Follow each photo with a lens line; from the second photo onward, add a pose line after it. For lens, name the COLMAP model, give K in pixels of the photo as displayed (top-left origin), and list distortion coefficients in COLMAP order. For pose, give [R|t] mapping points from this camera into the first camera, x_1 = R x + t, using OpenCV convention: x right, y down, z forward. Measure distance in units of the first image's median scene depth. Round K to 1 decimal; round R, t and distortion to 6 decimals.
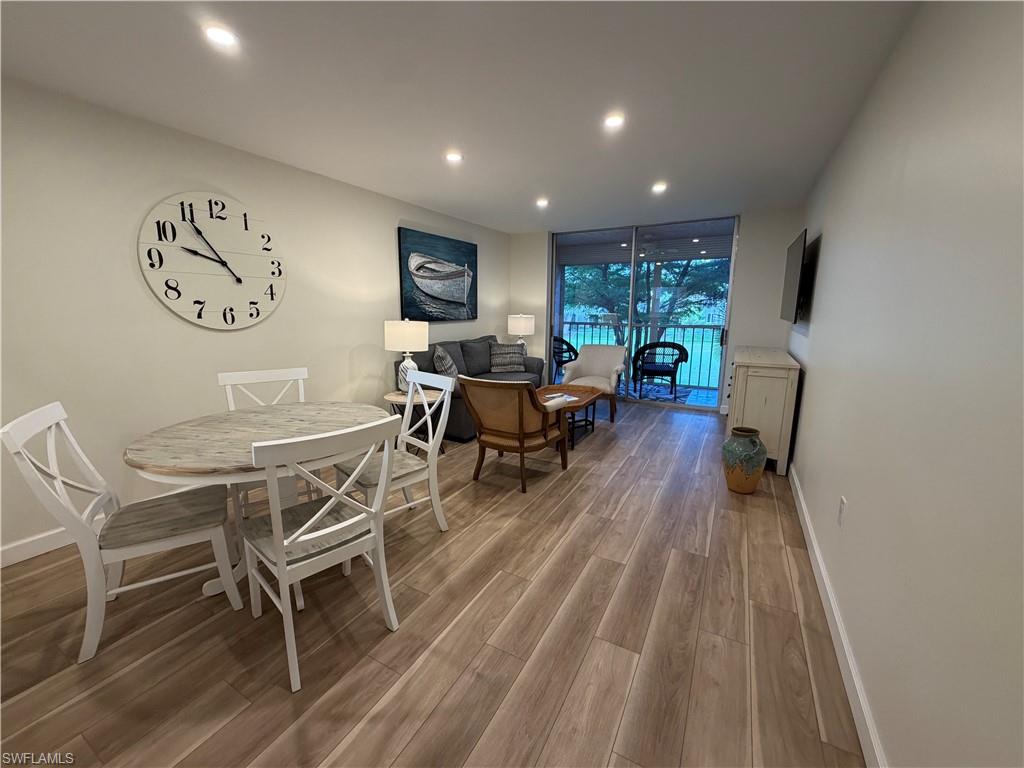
lens RADIAL K [[410.8, 0, 511.9], [0, 410.8, 383.3], [0, 0, 1]] dist [0.001006, -0.000030]
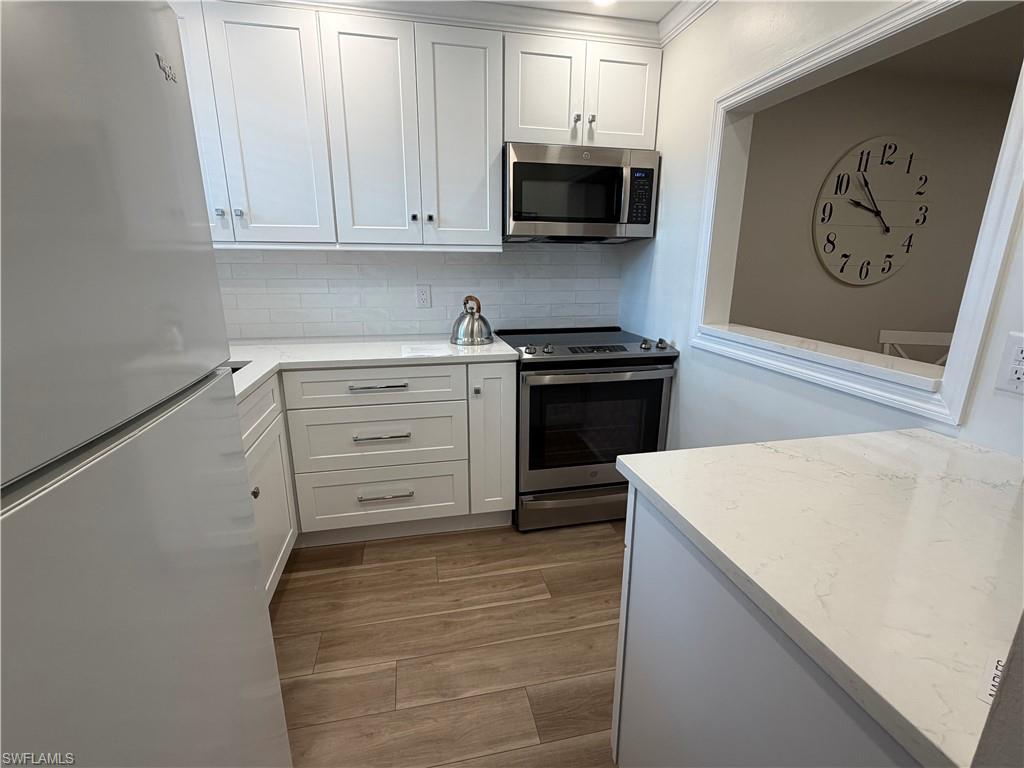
lens RADIAL K [[452.5, 0, 509.9], [0, 452.5, 382.9], [0, 0, 1]] dist [0.001842, 0.000186]
pose [[0.657818, 0.185133, -0.730070, -0.442862], [-0.135145, 0.982601, 0.127400, 0.073173], [0.740953, 0.014859, 0.671392, -0.322536]]
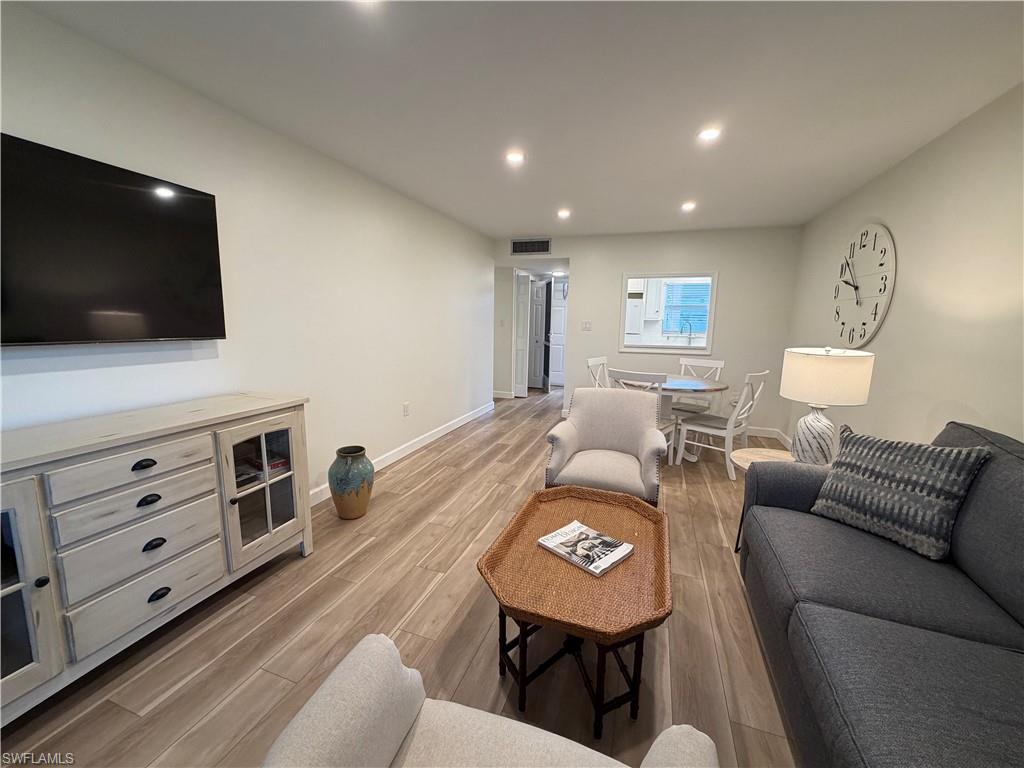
lens RADIAL K [[410.8, 0, 510.2], [0, 410.8, 381.8], [0, 0, 1]] dist [0.001006, -0.000030]
pose [[-0.985939, 0.003872, -0.167061, 0.405540], [-0.051955, 0.943081, 0.328479, -0.382075], [0.158824, 0.332540, -0.929619, 2.029382]]
